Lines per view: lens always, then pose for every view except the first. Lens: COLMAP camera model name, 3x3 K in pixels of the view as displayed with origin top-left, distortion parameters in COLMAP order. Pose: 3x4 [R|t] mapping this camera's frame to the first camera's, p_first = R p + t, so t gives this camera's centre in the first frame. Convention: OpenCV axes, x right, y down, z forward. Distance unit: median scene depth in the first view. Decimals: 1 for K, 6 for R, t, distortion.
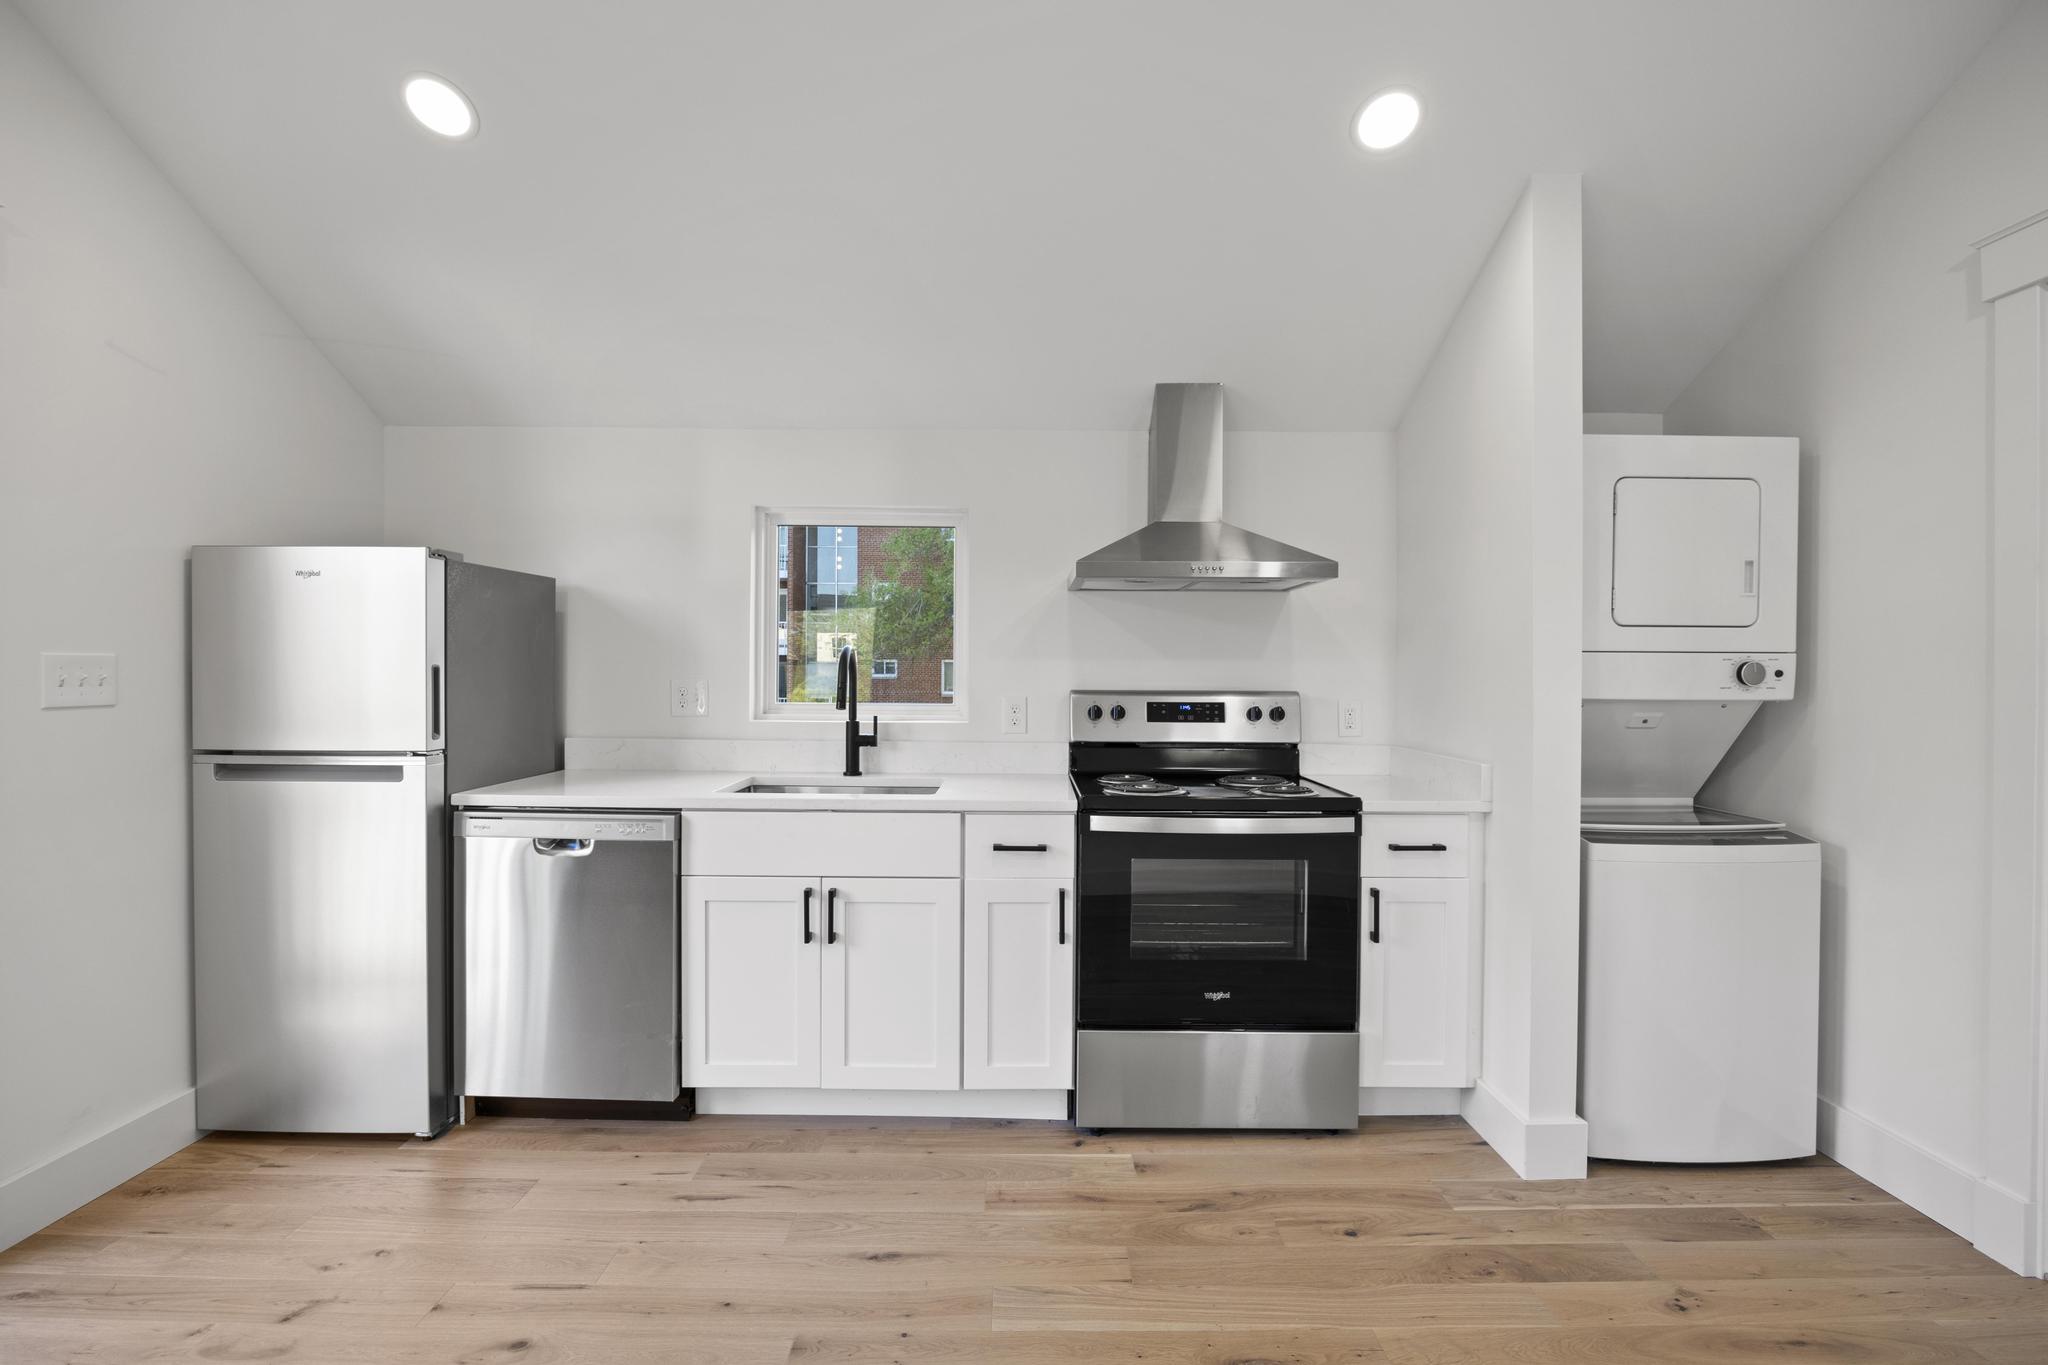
lens RADIAL K [[937.1, 0, 1026.4], [0, 937.1, 679.7], [0, 0, 1]] dist [-0.014542, 0.001120]
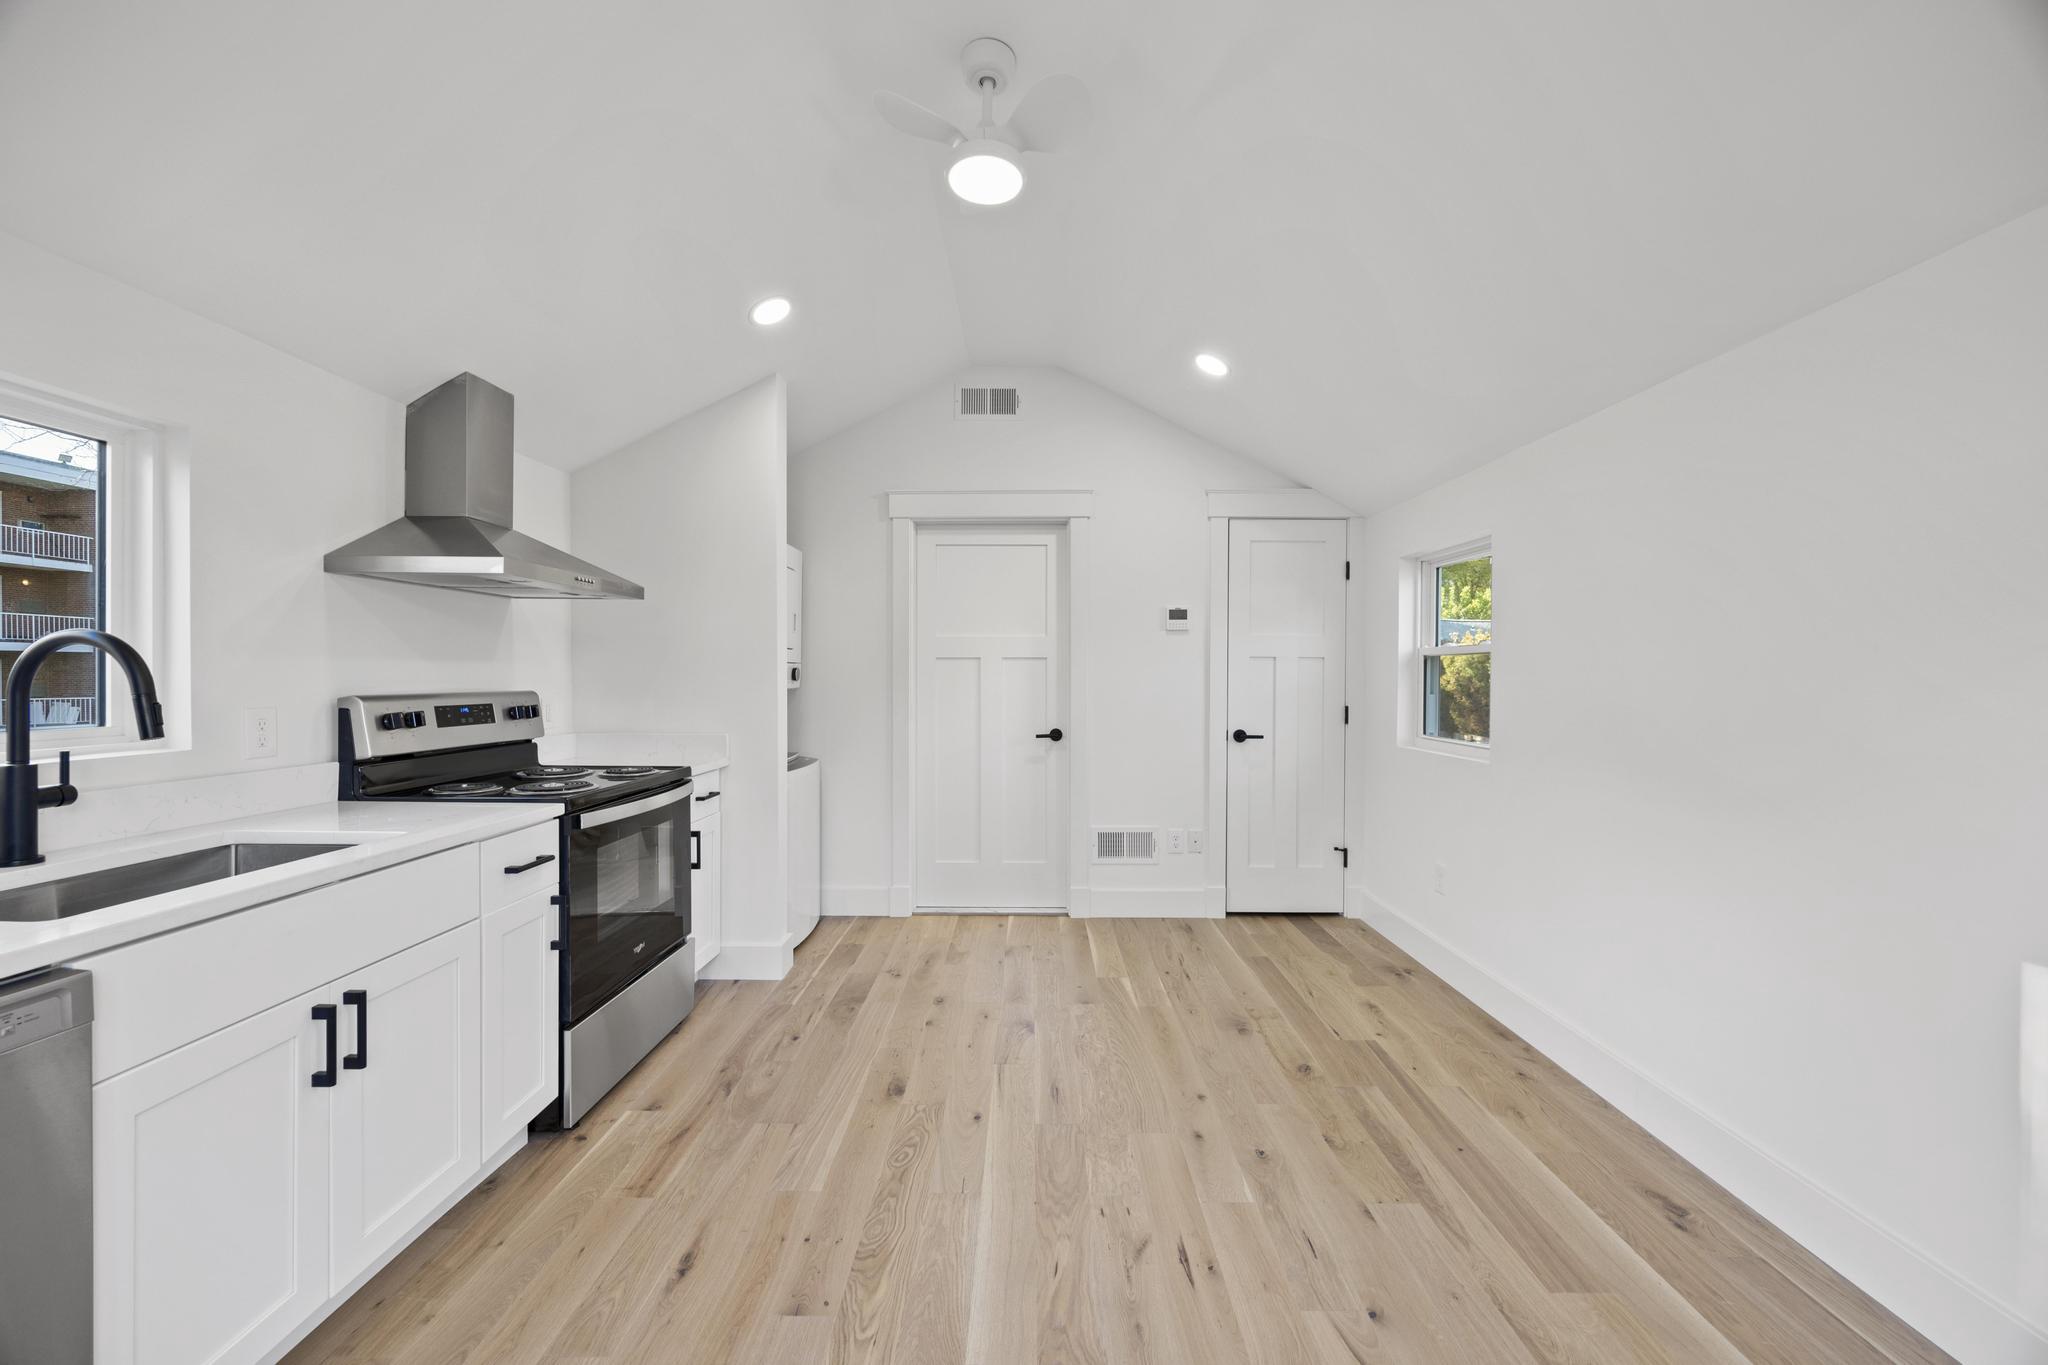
lens RADIAL K [[781.9, 0, 1038.6], [0, 781.9, 671.9], [0, 0, 1]] dist [0.001490, 0.000152]
pose [[-0.001037, -0.001018, 0.999999, -0.797867], [0.004186, 0.999991, 0.001022, -0.010358], [-0.999991, 0.004187, -0.001033, 0.501038]]
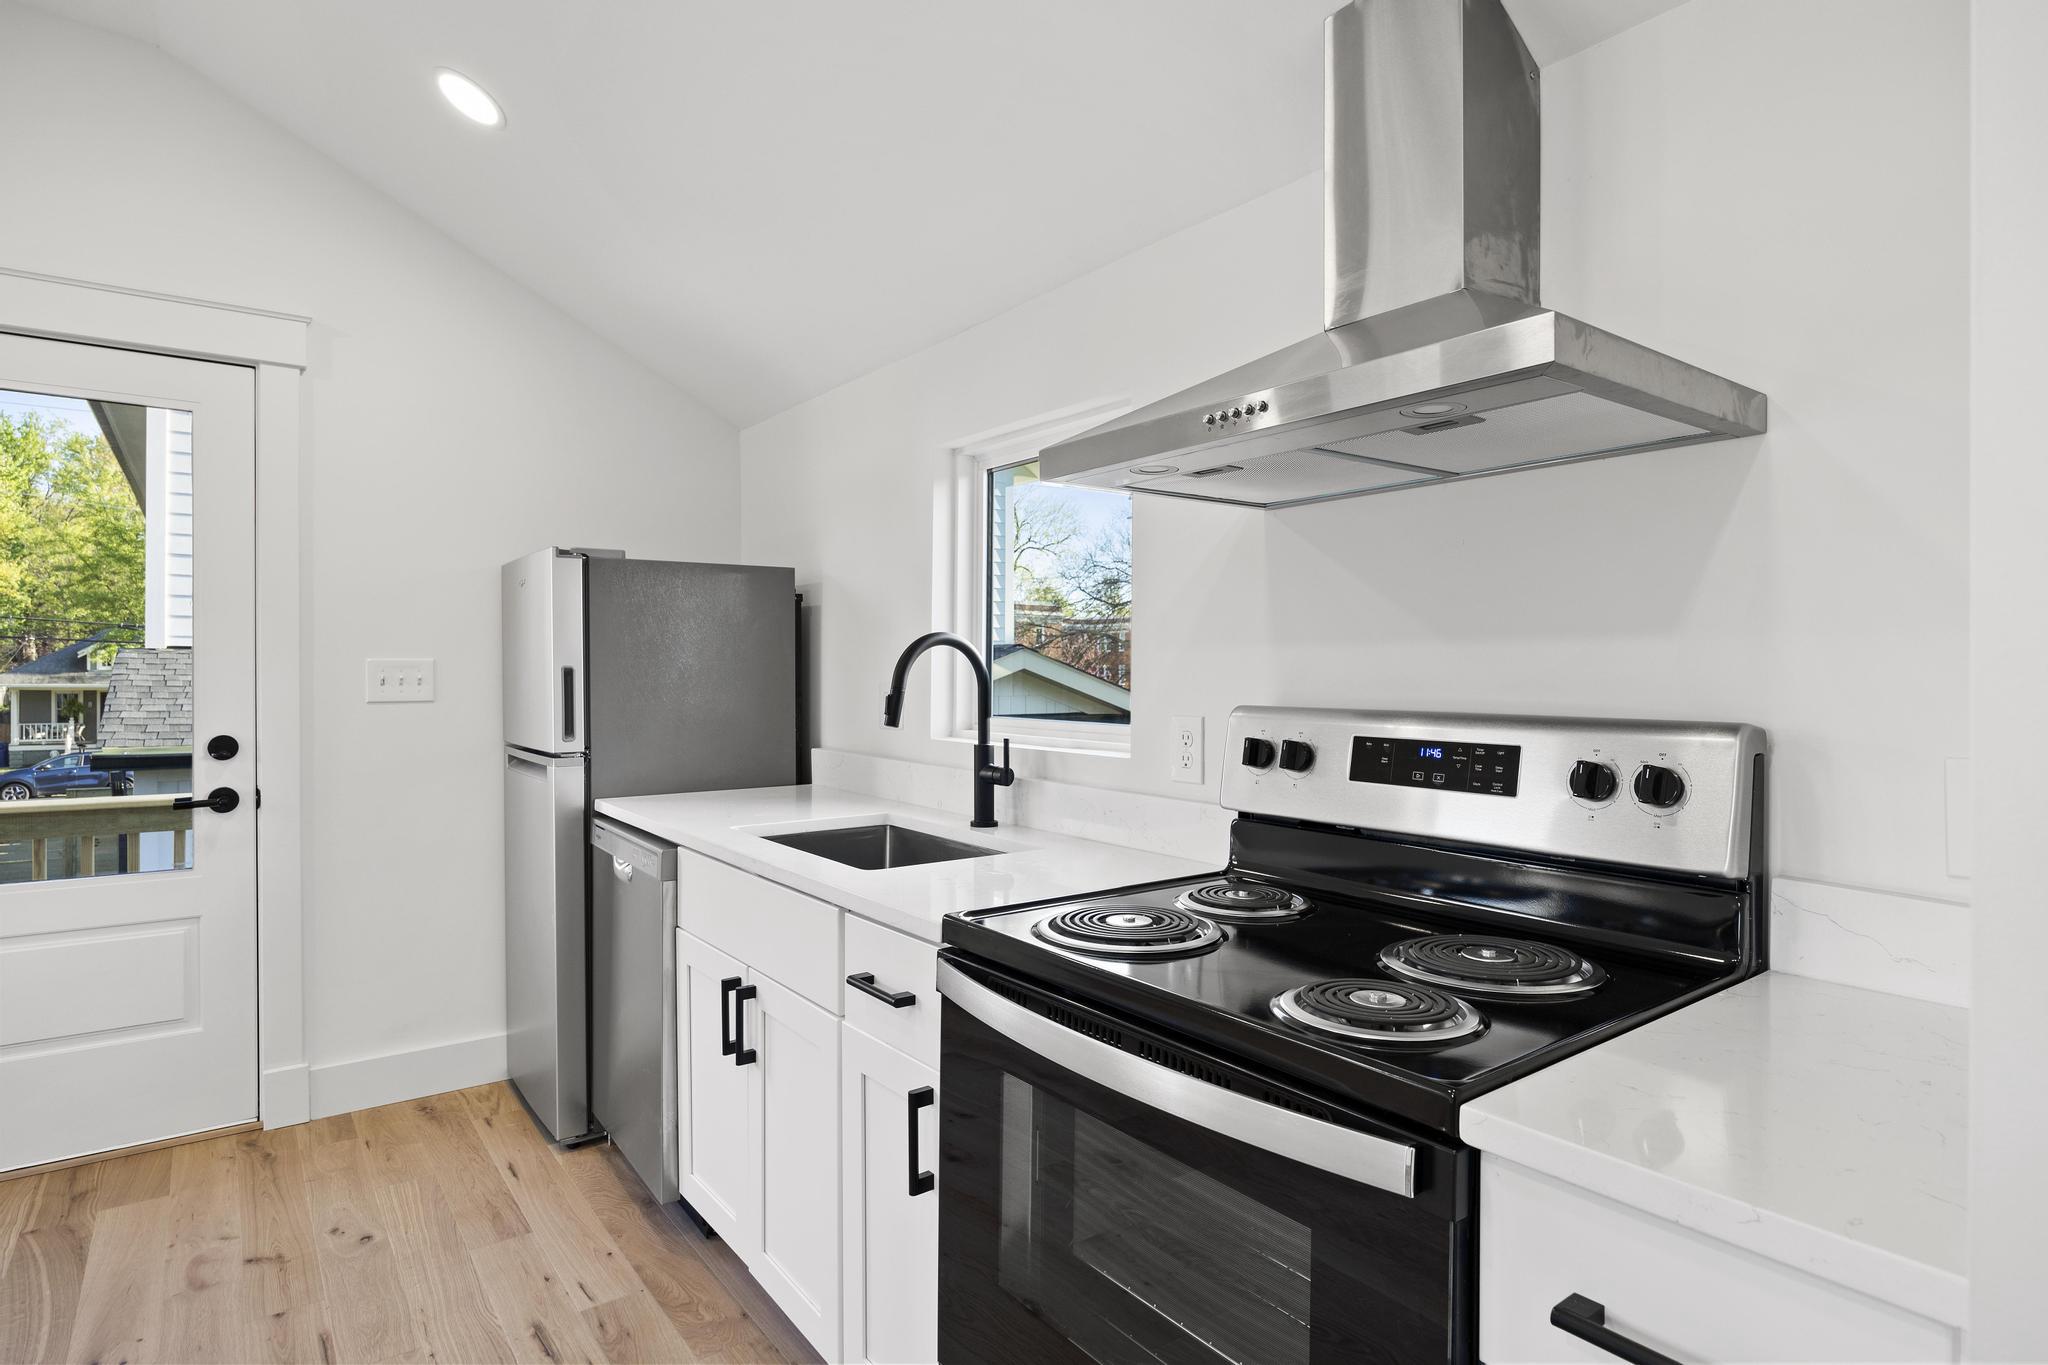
lens RADIAL K [[1081.2, 0, 1023.3], [0, 1081.2, 676.7], [0, 0, 1]] dist [0.003370, -0.002364]
pose [[0.590629, -0.000049, -0.806943, 0.562096], [-0.004346, 0.999985, -0.003241, -0.002715], [0.806932, 0.005421, 0.590620, 0.699554]]
